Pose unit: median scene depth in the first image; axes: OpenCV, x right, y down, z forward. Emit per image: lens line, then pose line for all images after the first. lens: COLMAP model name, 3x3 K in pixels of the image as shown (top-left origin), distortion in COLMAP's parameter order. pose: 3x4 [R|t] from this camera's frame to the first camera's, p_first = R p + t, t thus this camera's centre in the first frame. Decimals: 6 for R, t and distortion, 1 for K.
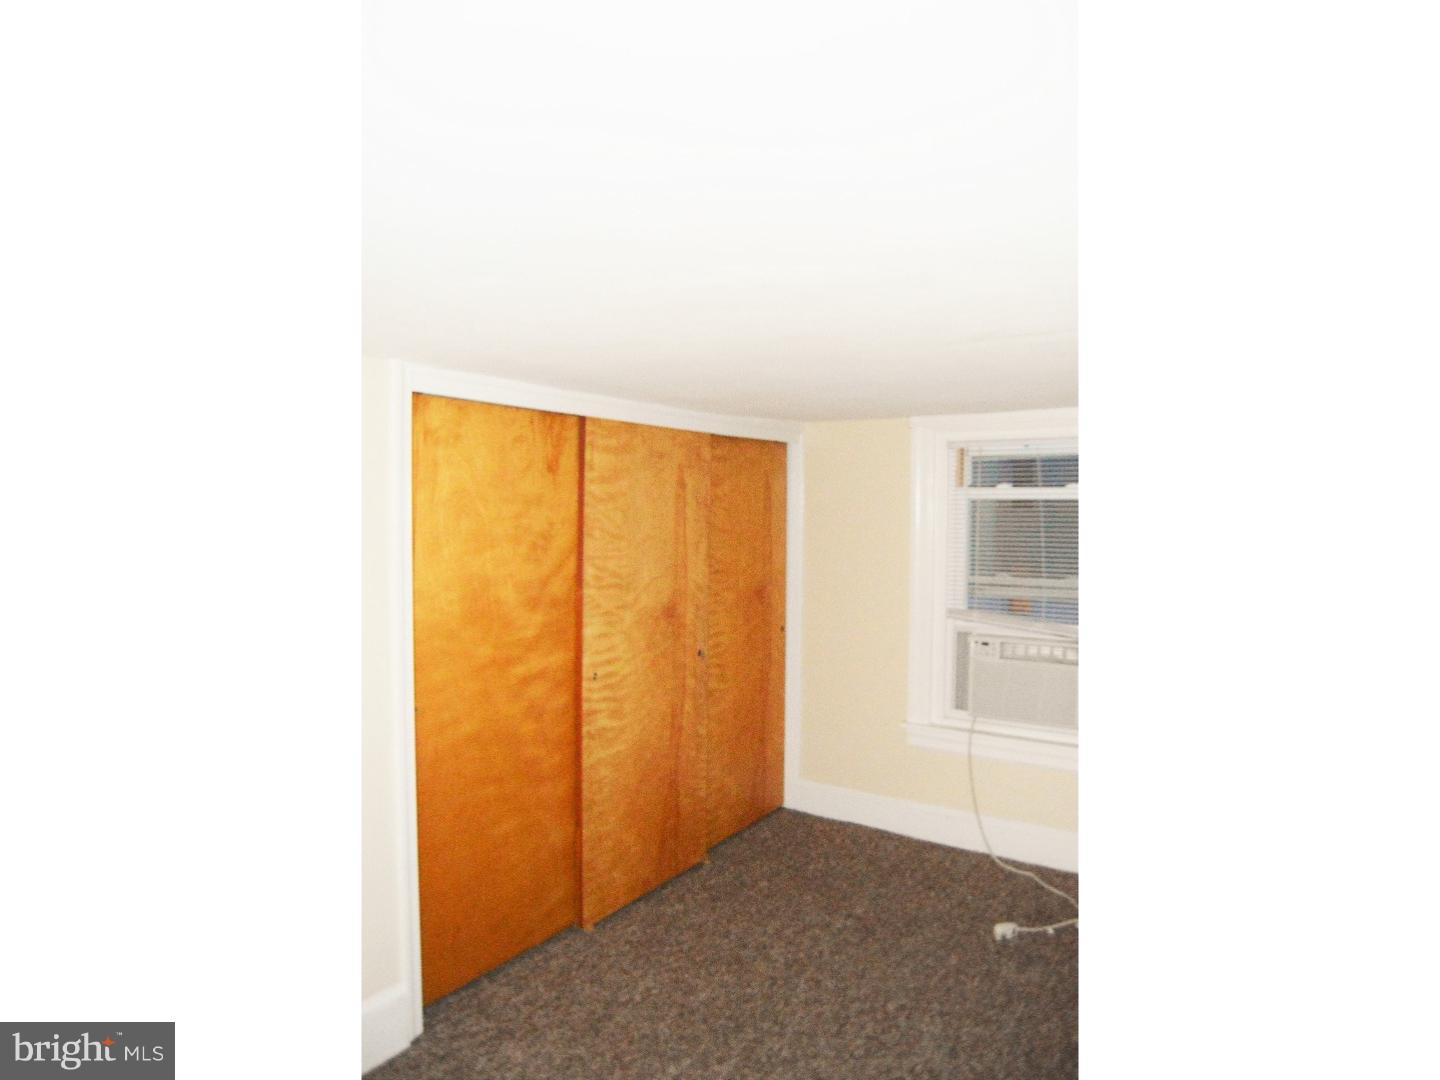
lens RADIAL K [[854.8, 0, 723.7], [0, 854.8, 540.8], [0, 0, 1]] dist [-0.080202, 0.001897]
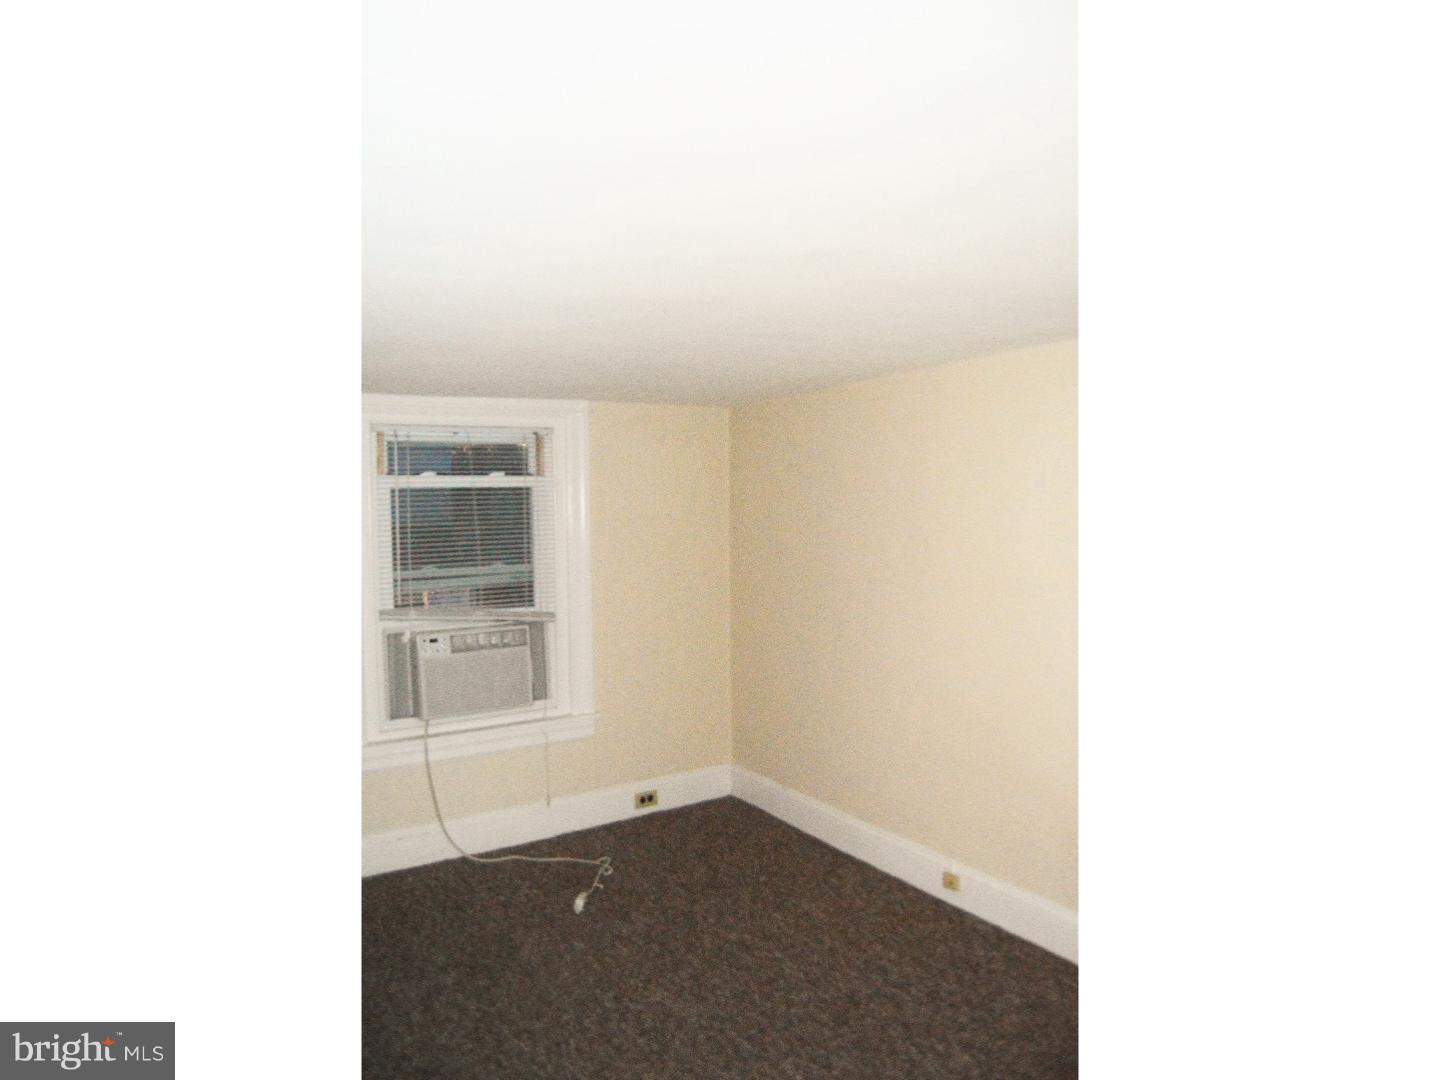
lens RADIAL K [[854.8, 0, 723.7], [0, 854.8, 540.8], [0, 0, 1]] dist [-0.080202, 0.001897]
pose [[0.398774, -0.050856, 0.915638, -0.432725], [0.052679, 0.998083, 0.032492, -0.003201], [-0.915535, 0.035278, 0.400688, 0.333610]]
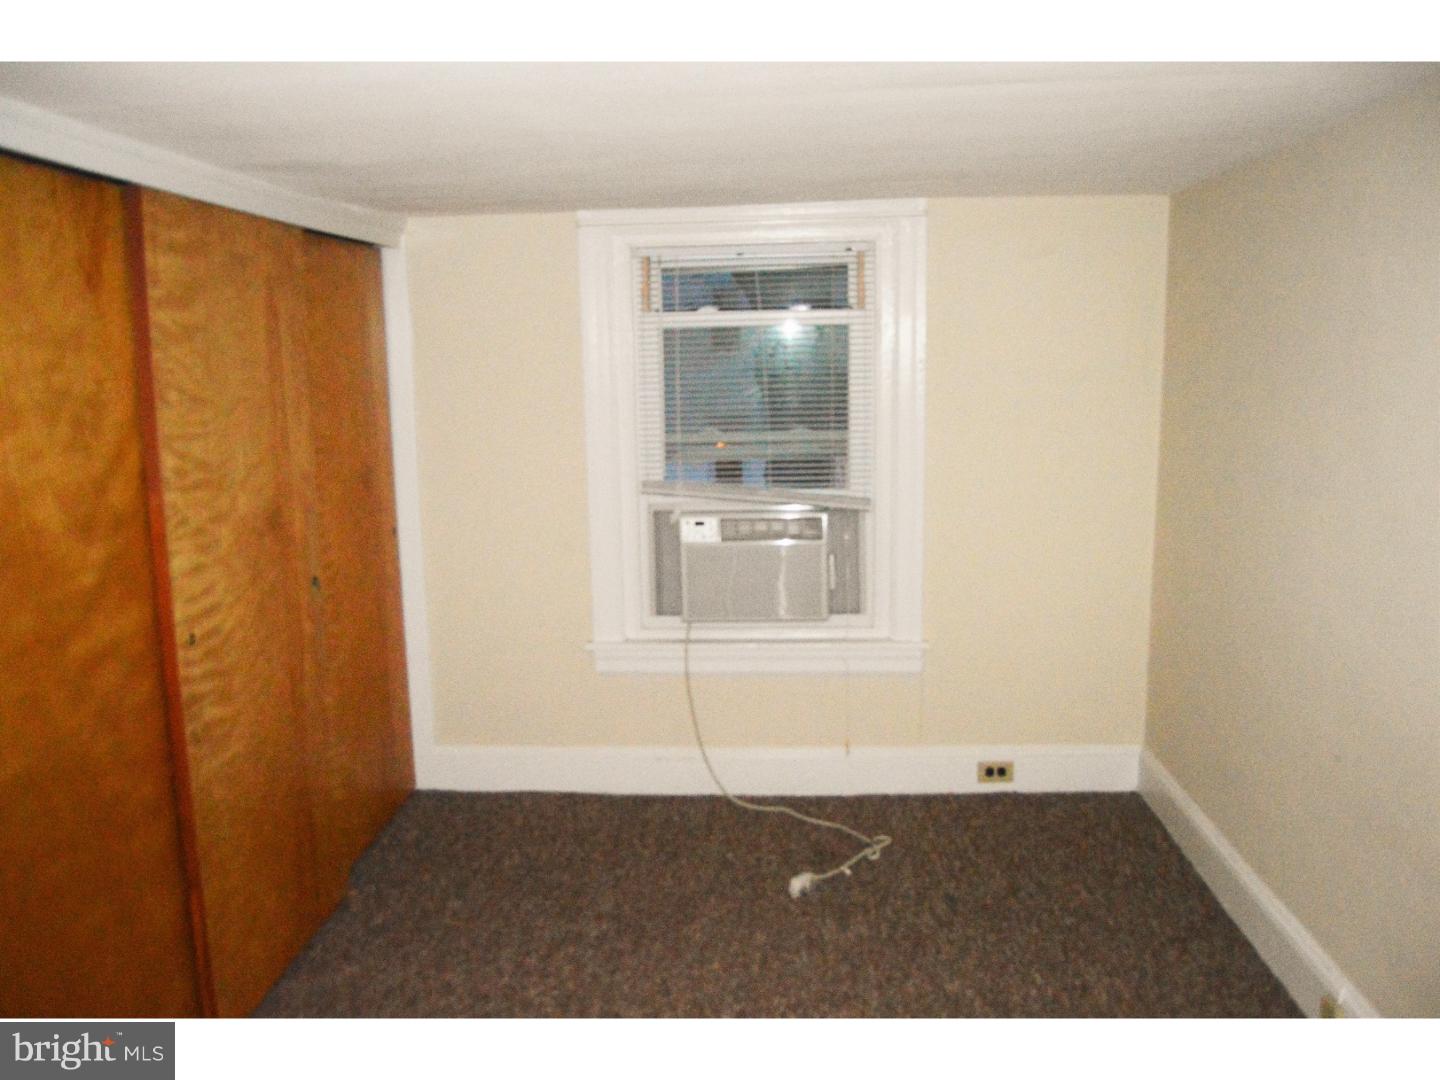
lens RADIAL K [[1146.1, 0, 731.1], [0, 1146.1, 546.4], [0, 0, 1]] dist [-0.094715, 0.037314]
pose [[0.857011, -0.107544, 0.503951, -0.183790], [0.042376, 0.989375, 0.139070, 0.002222], [-0.513552, -0.097829, 0.852463, 0.127110]]
